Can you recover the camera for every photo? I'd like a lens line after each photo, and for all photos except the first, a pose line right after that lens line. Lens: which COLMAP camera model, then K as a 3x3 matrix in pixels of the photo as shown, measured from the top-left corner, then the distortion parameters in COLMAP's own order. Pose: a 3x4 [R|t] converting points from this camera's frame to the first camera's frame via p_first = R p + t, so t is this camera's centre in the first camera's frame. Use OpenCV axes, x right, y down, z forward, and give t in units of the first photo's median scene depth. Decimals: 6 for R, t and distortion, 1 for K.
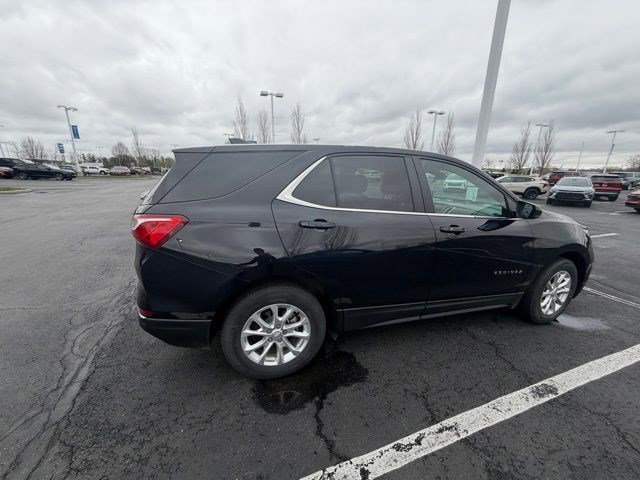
lens RADIAL K [[253.2, 0, 317.9], [0, 253.2, 238.0], [0, 0, 1]] dist [0.001141, -0.000118]
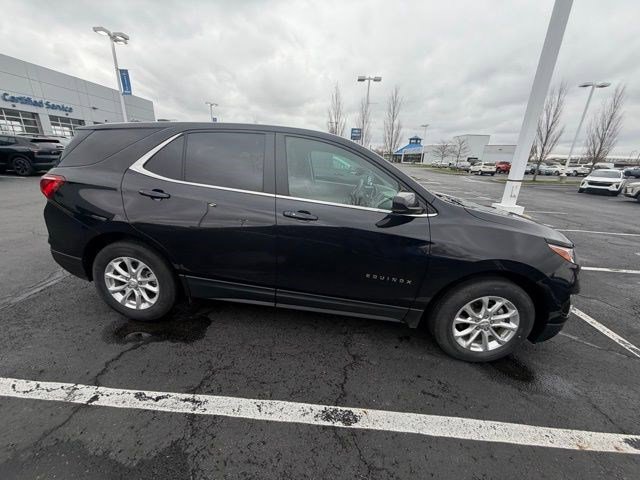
lens RADIAL K [[253.2, 0, 317.9], [0, 253.2, 238.0], [0, 0, 1]] dist [0.001141, -0.000118]
pose [[0.920094, 0.143465, -0.364480, 0.934403], [-0.128164, 0.989557, 0.065965, -0.022339], [0.370137, -0.013981, 0.928872, 0.184071]]
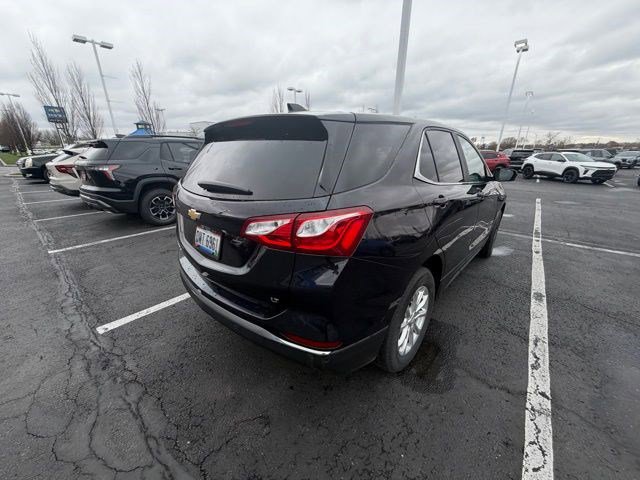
lens RADIAL K [[253.2, 0, 317.9], [0, 253.2, 238.0], [0, 0, 1]] dist [0.001141, -0.000118]
pose [[0.865053, -0.177607, 0.469190, -0.768485], [0.138356, 0.983426, 0.117177, -0.079021], [-0.482225, -0.036449, 0.875289, 0.299564]]
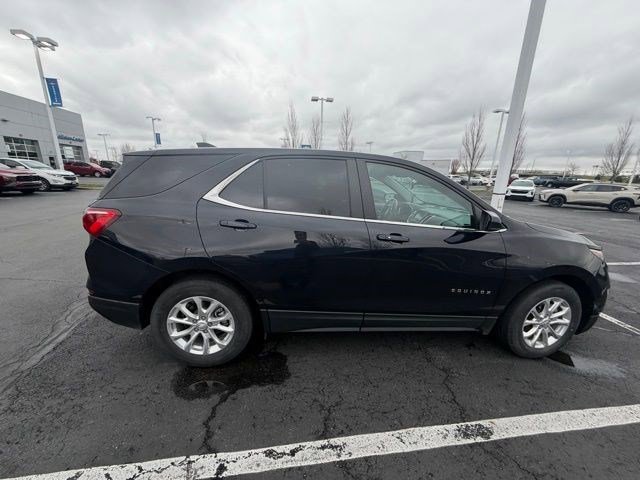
lens RADIAL K [[253.2, 0, 317.9], [0, 253.2, 238.0], [0, 0, 1]] dist [0.001141, -0.000118]
pose [[0.978652, 0.063512, -0.195466, 0.444700], [-0.065879, 0.997812, -0.005628, -0.011807], [0.194681, 0.018384, 0.980694, 0.036764]]
